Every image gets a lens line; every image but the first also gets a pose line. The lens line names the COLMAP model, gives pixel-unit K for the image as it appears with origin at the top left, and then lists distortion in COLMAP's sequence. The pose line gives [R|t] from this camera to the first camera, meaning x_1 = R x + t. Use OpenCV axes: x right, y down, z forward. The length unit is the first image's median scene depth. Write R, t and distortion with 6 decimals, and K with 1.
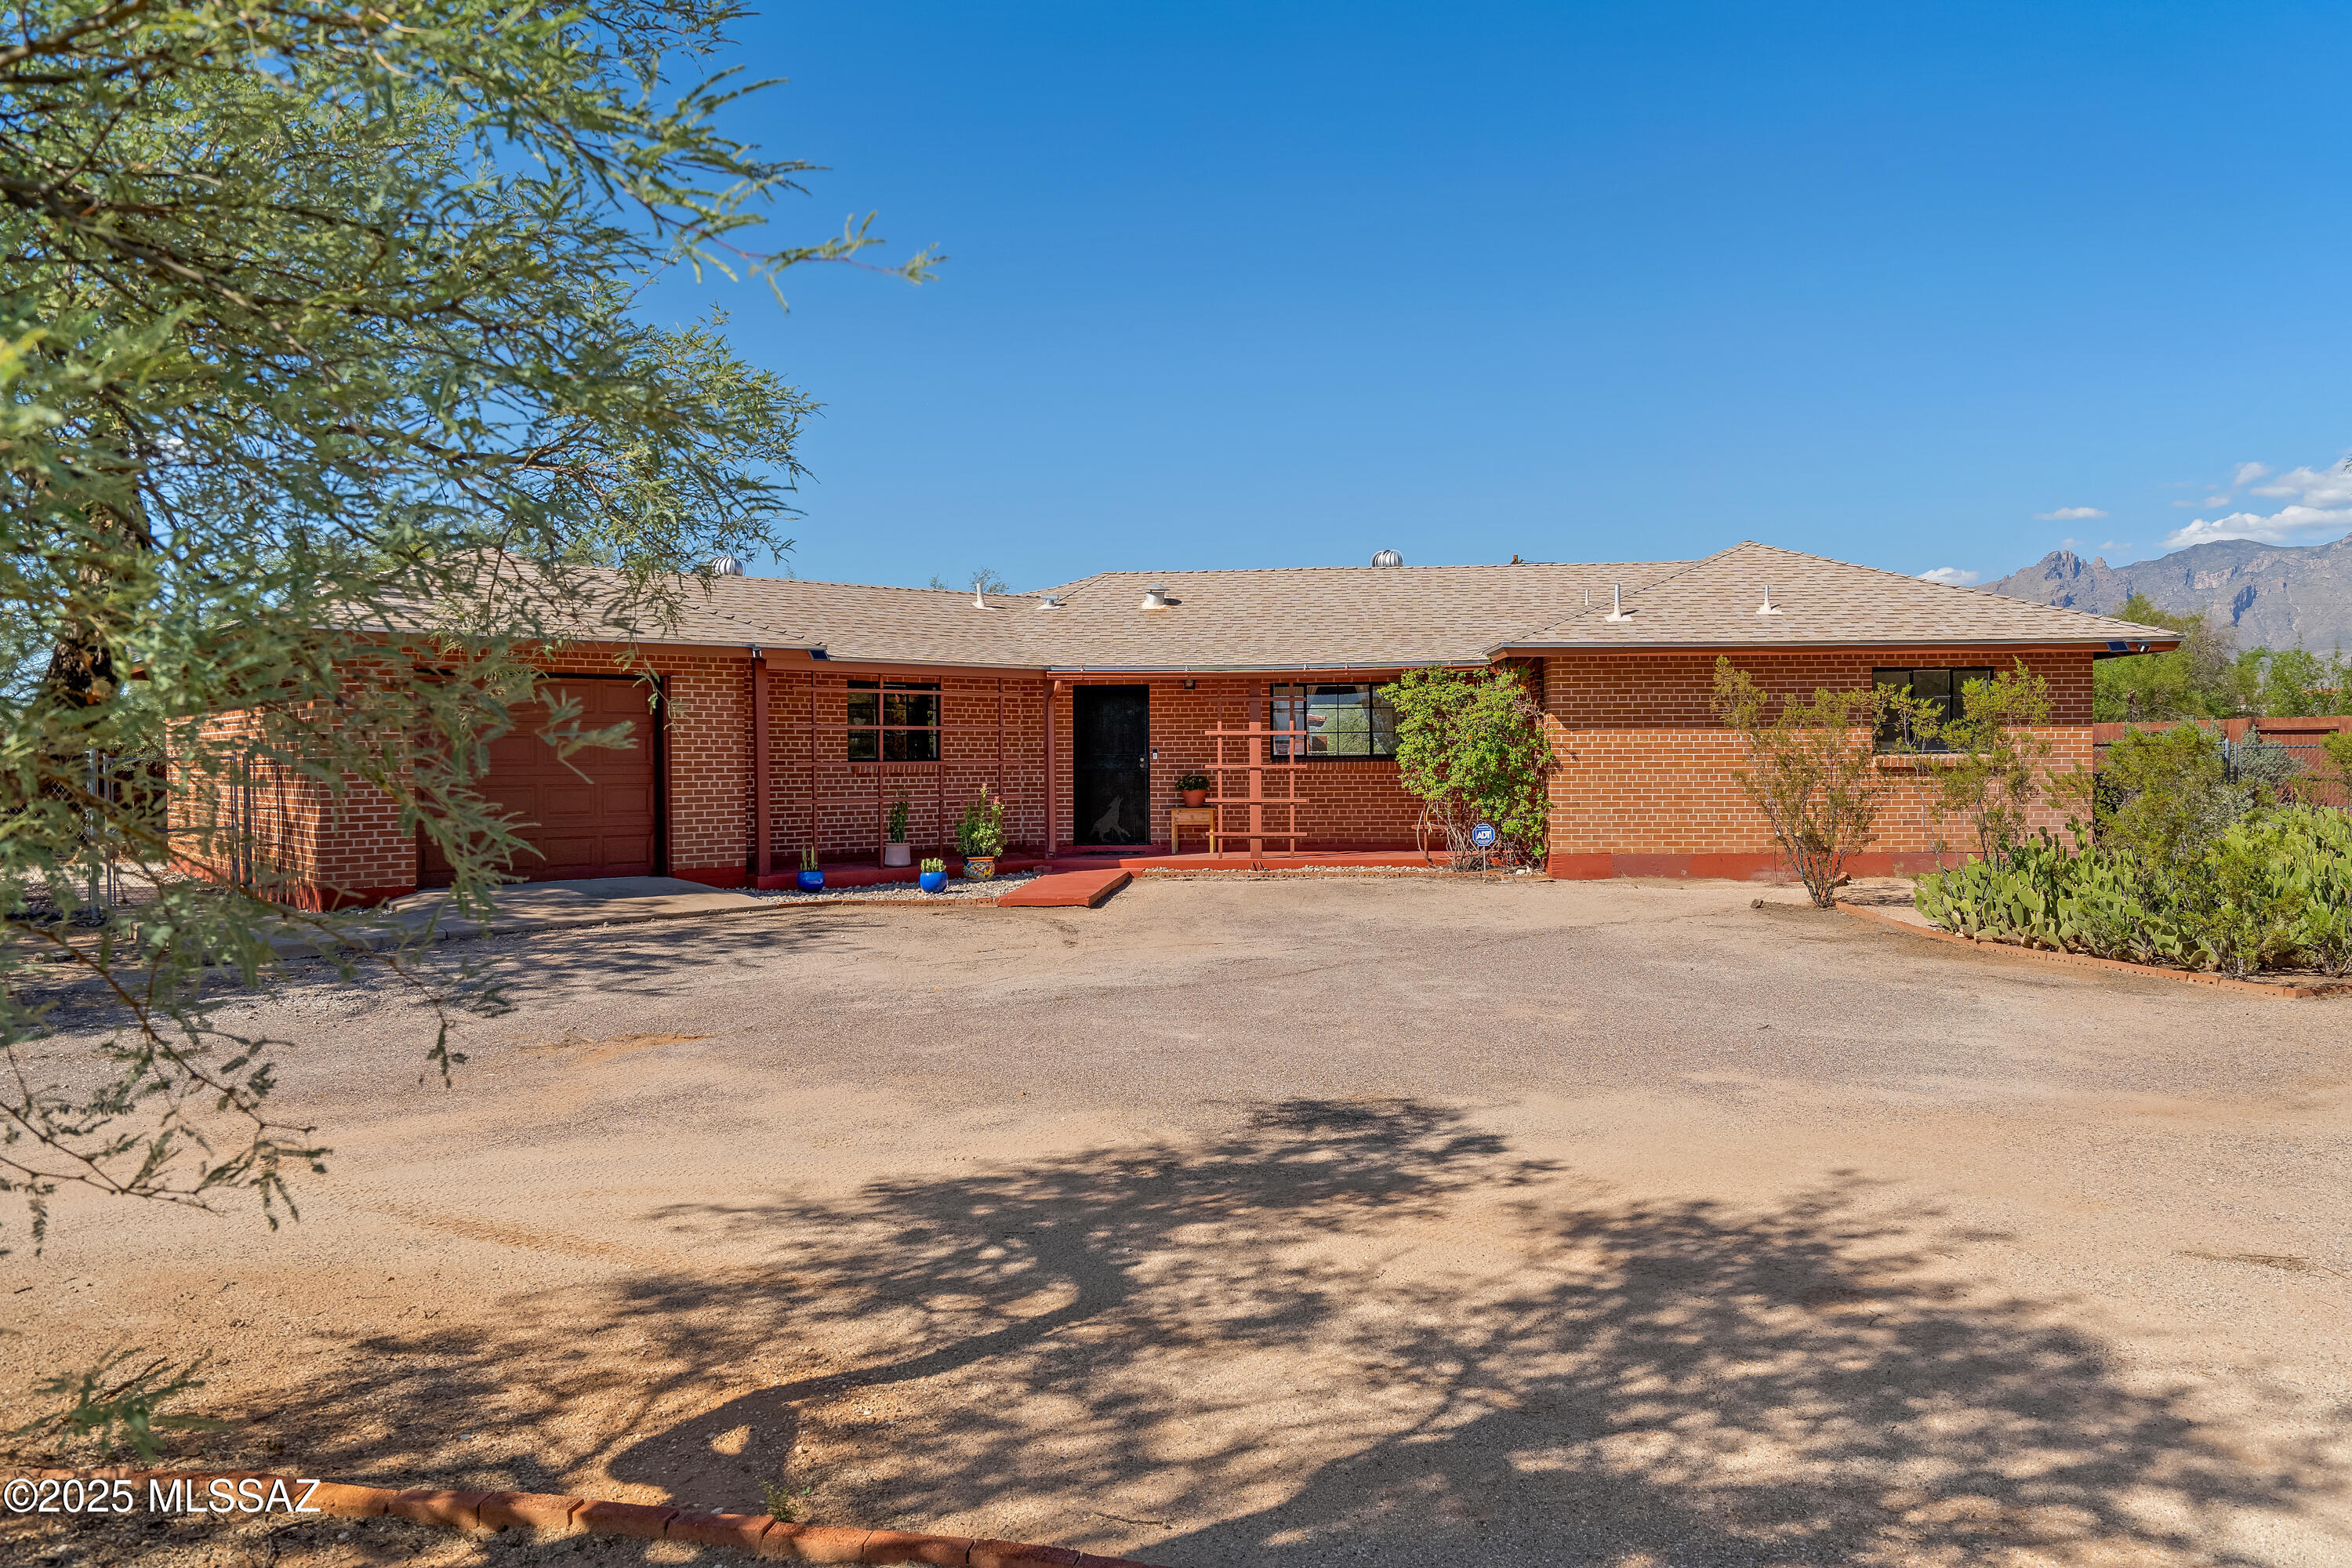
lens RADIAL K [[1616.7, 0, 1179.6], [0, 1616.7, 784.2], [0, 0, 1]] dist [-0.010970, -0.002580]
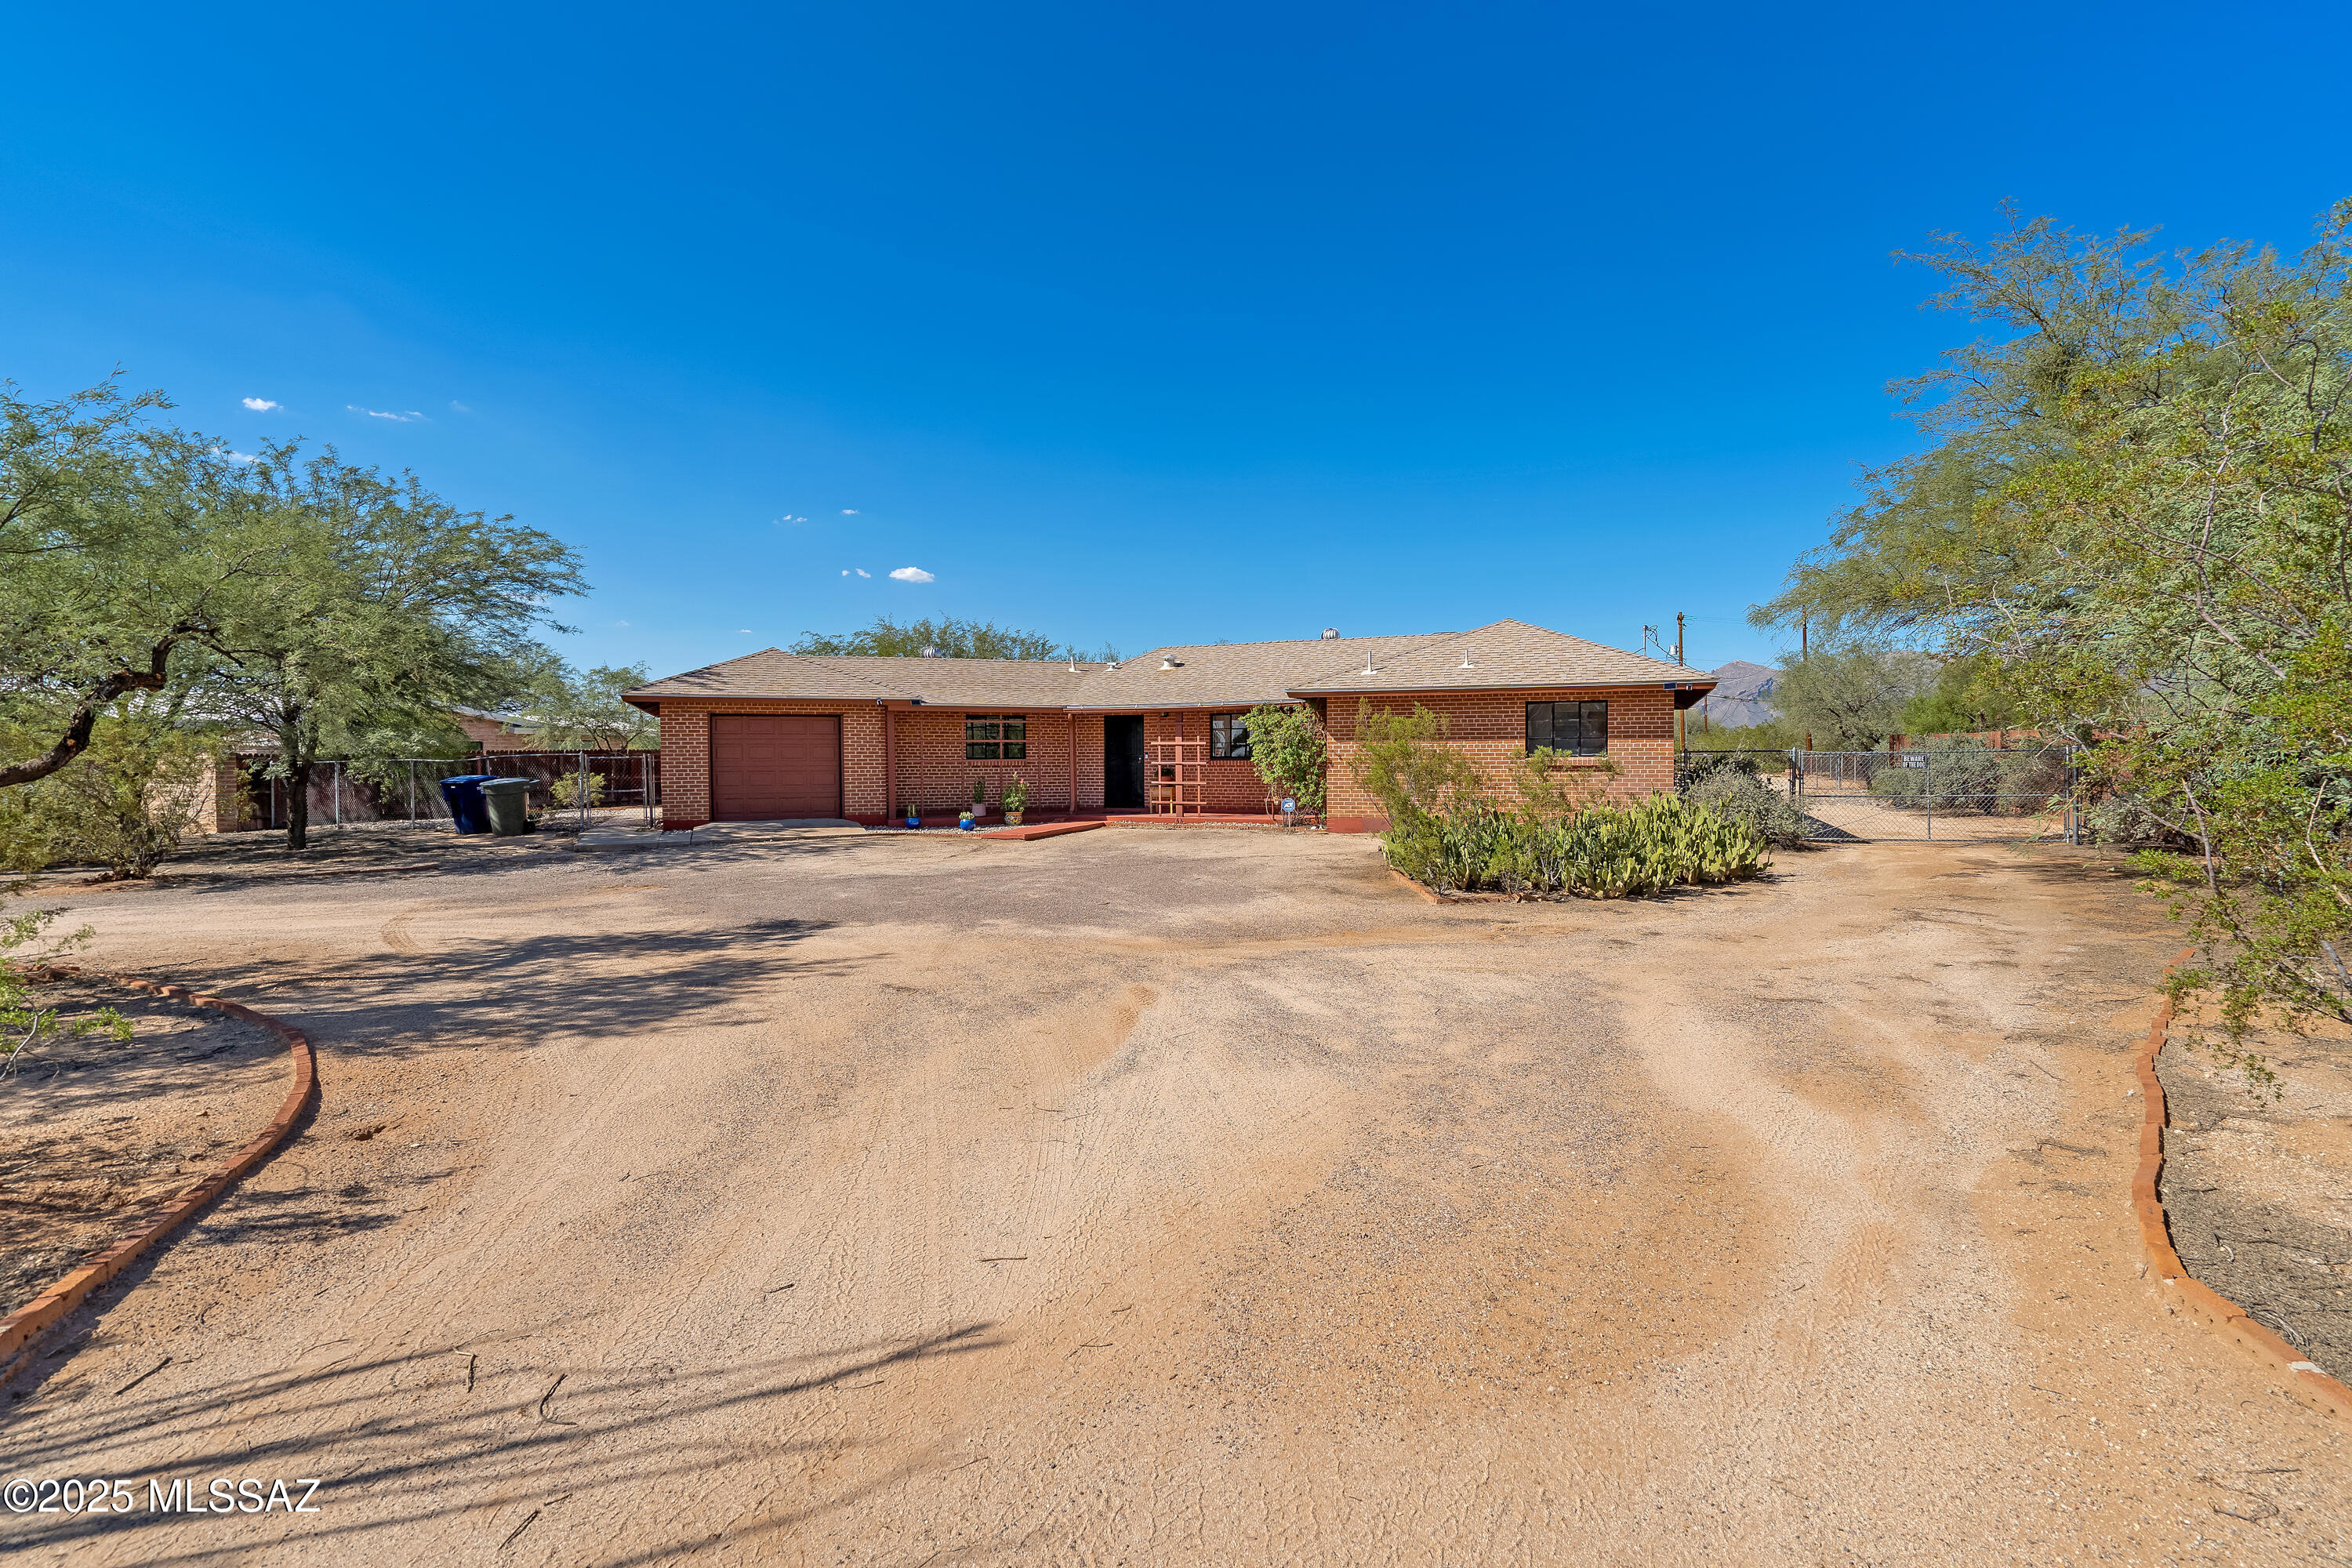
lens RADIAL K [[1073.1, 0, 1175.4], [0, 1073.1, 769.6], [0, 0, 1]] dist [-0.000004, 0.000015]
pose [[0.951612, 0.006592, -0.307231, 0.414721], [-0.007418, 0.999971, -0.001520, -0.002300], [0.307212, 0.003726, 0.951634, -0.084186]]
